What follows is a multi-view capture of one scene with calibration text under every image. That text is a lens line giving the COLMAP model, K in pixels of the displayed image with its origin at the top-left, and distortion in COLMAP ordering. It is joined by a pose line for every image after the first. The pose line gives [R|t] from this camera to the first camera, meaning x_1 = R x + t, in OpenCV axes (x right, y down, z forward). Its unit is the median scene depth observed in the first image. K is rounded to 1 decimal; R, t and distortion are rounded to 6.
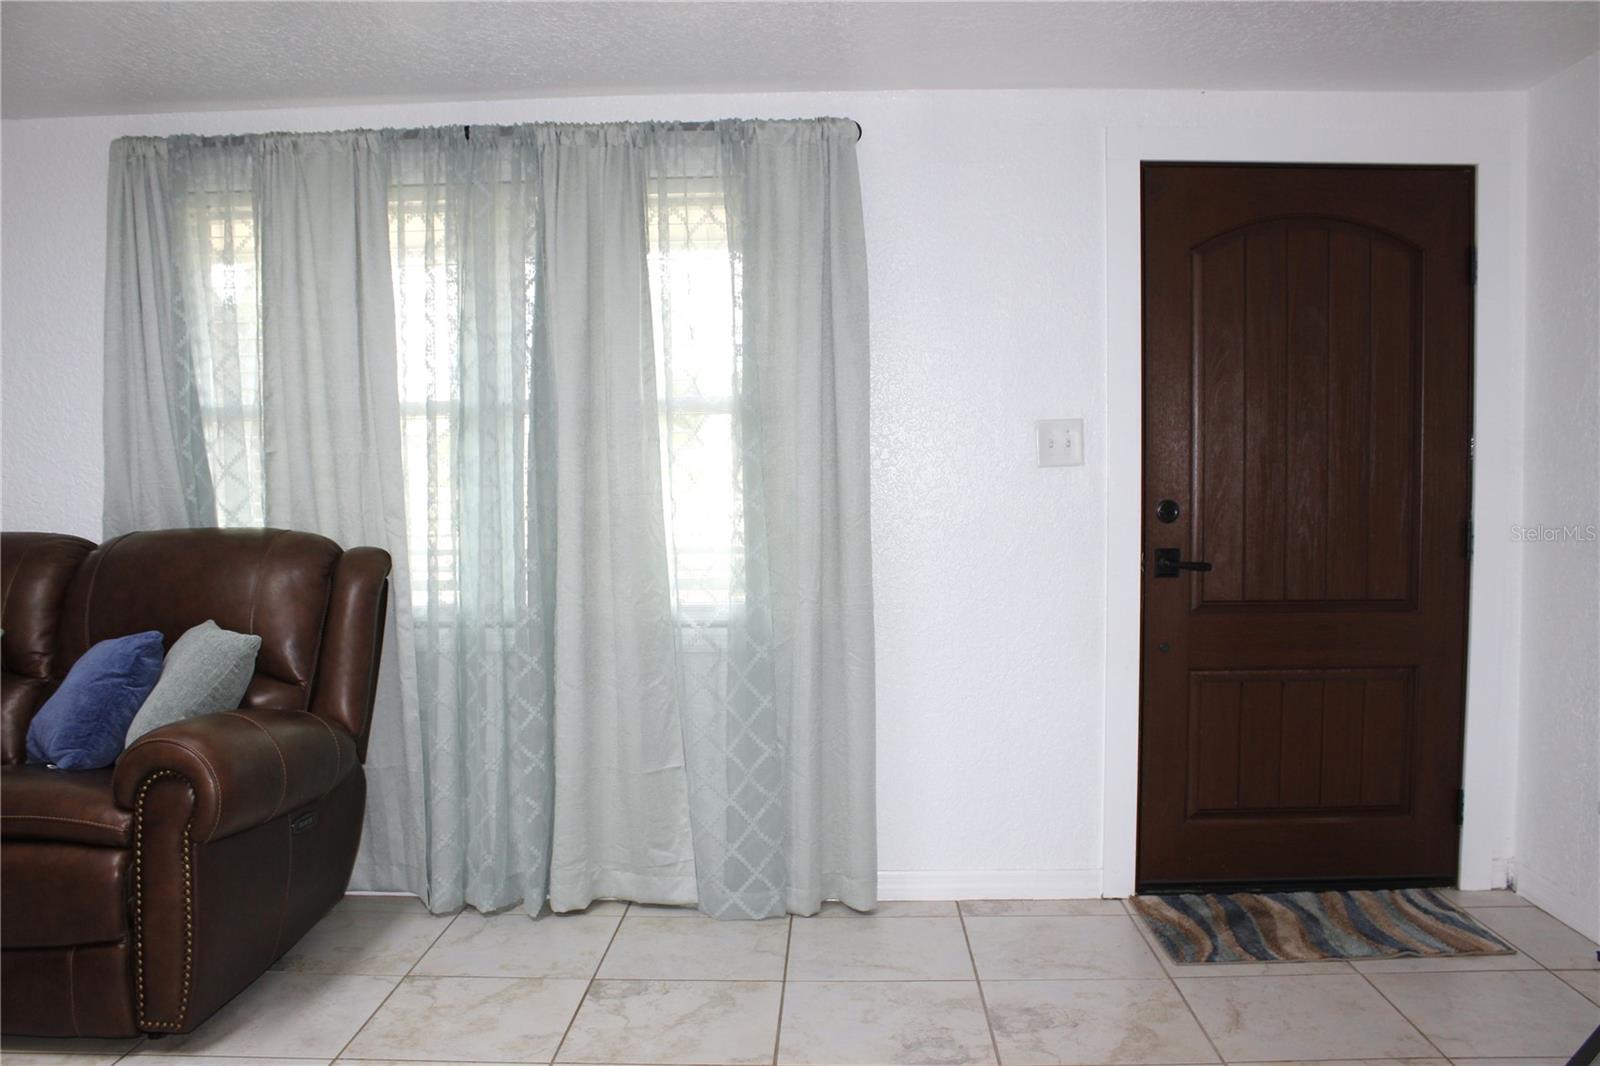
lens RADIAL K [[1329.1, 0, 796.0], [0, 1329.1, 554.3], [0, 0, 1]] dist [-0.161734, 0.144027]
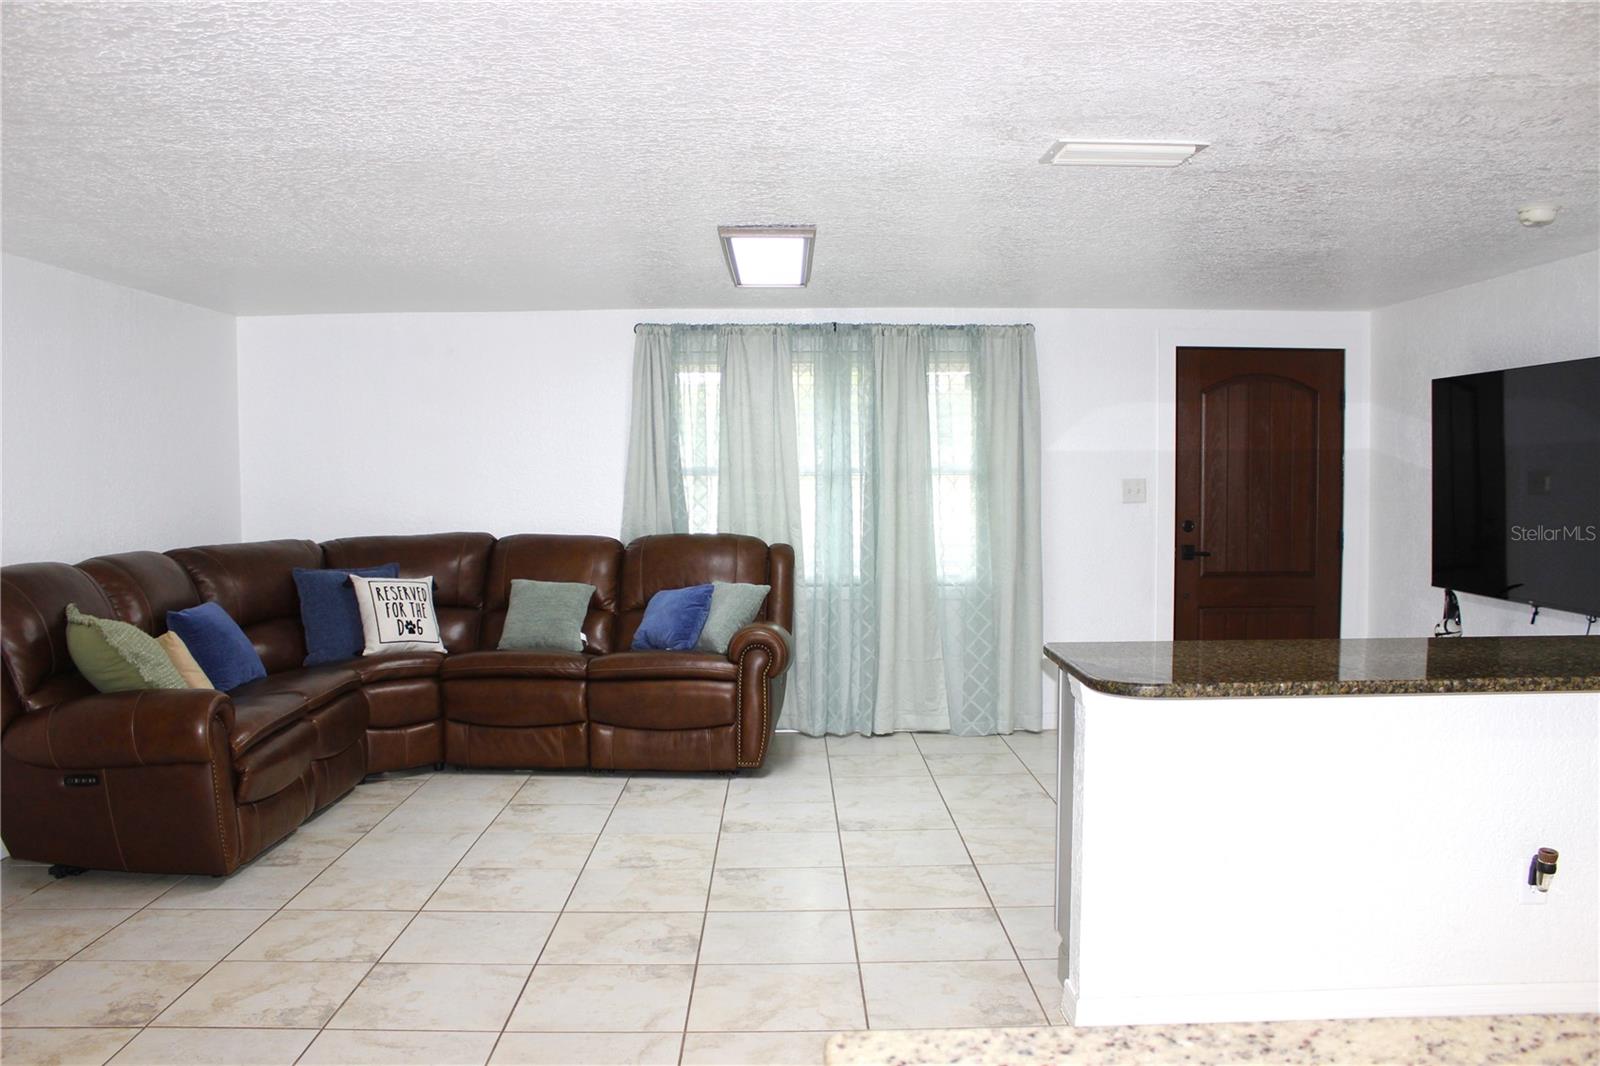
lens RADIAL K [[1329.1, 0, 796.0], [0, 1329.1, 554.3], [0, 0, 1]] dist [-0.161734, 0.144027]
pose [[0.999062, 0.001733, 0.043257, -0.390330], [-0.001513, 0.999986, -0.005106, 0.020289], [-0.043265, 0.005036, 0.999051, -0.937074]]
